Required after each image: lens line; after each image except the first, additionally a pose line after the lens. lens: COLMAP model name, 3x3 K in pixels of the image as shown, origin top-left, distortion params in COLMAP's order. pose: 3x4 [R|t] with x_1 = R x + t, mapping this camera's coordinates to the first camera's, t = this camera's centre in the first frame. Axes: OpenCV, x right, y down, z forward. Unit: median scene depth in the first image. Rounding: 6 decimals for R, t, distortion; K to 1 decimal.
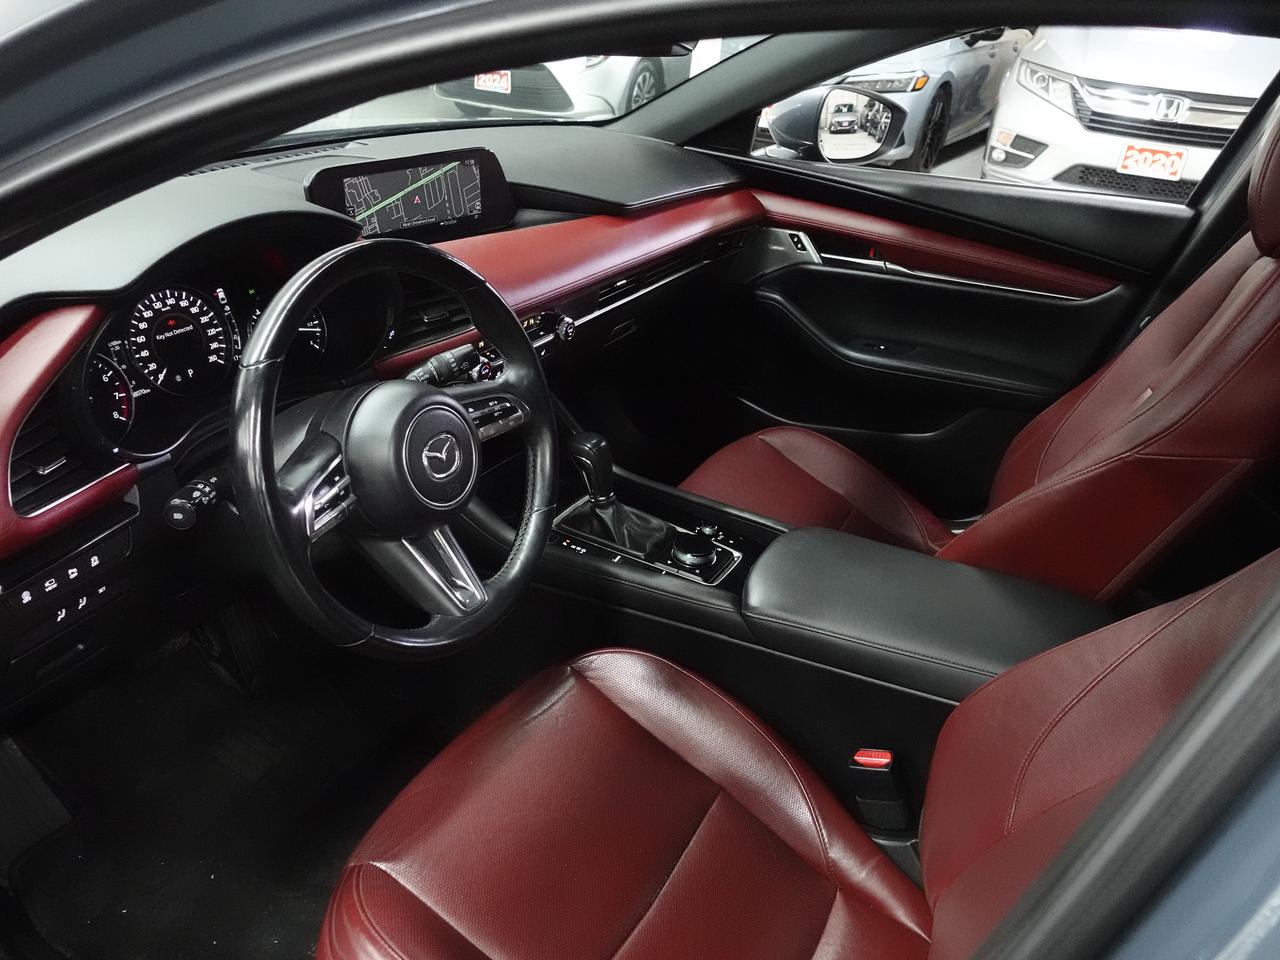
lens RADIAL K [[999.5, 0, 640.0], [0, 999.5, 480.0], [0, 0, 1]] dist [-0.016564, 0.005168]
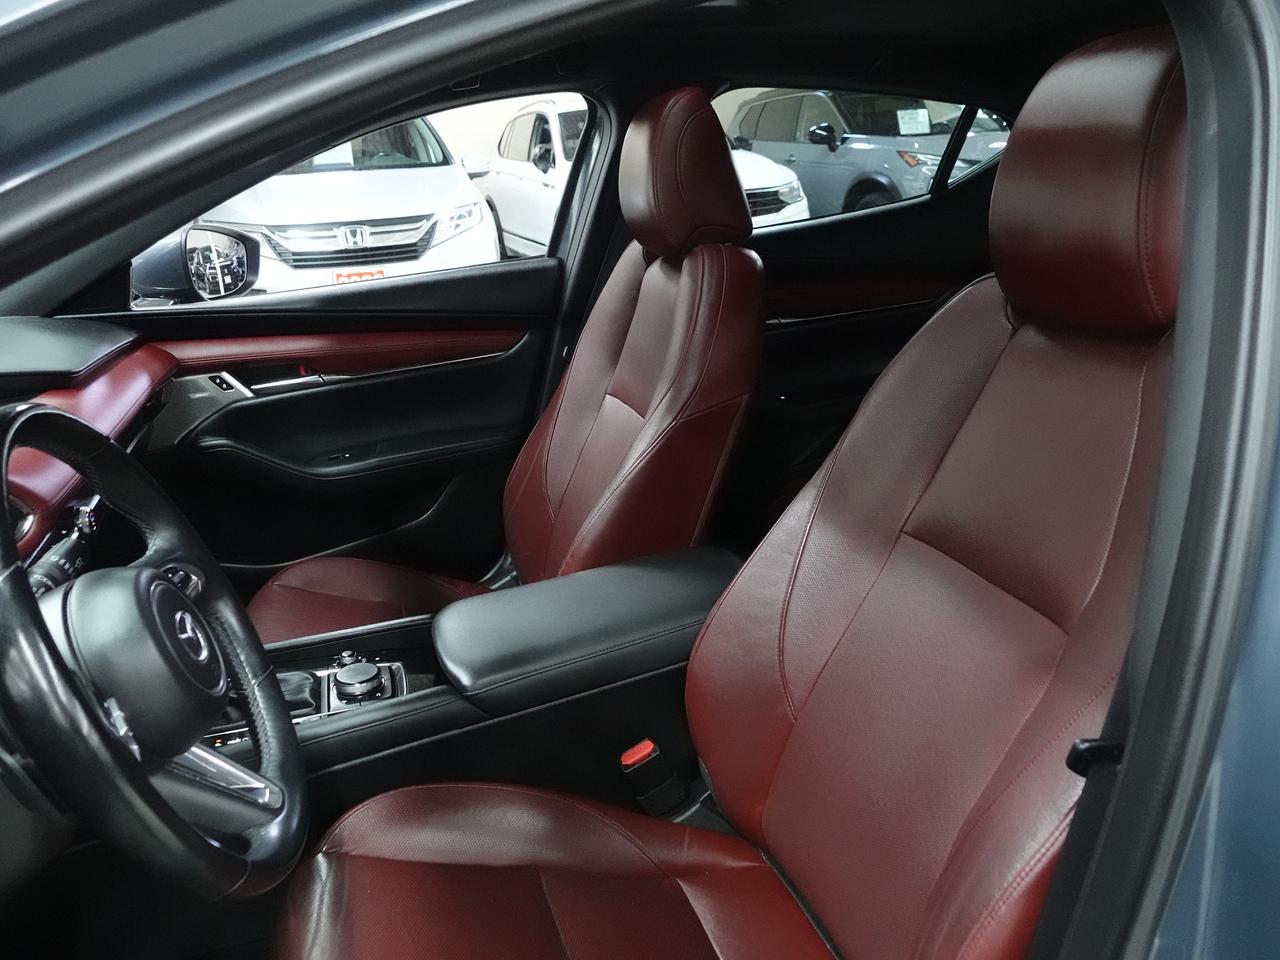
lens RADIAL K [[999.5, 0, 640.0], [0, 999.5, 480.0], [0, 0, 1]] dist [-0.016564, 0.005168]
pose [[0.672789, -0.324489, 0.664878, -0.233783], [0.425088, 0.905078, 0.011571, 0.003065], [-0.605521, 0.274846, 0.746863, 0.078723]]
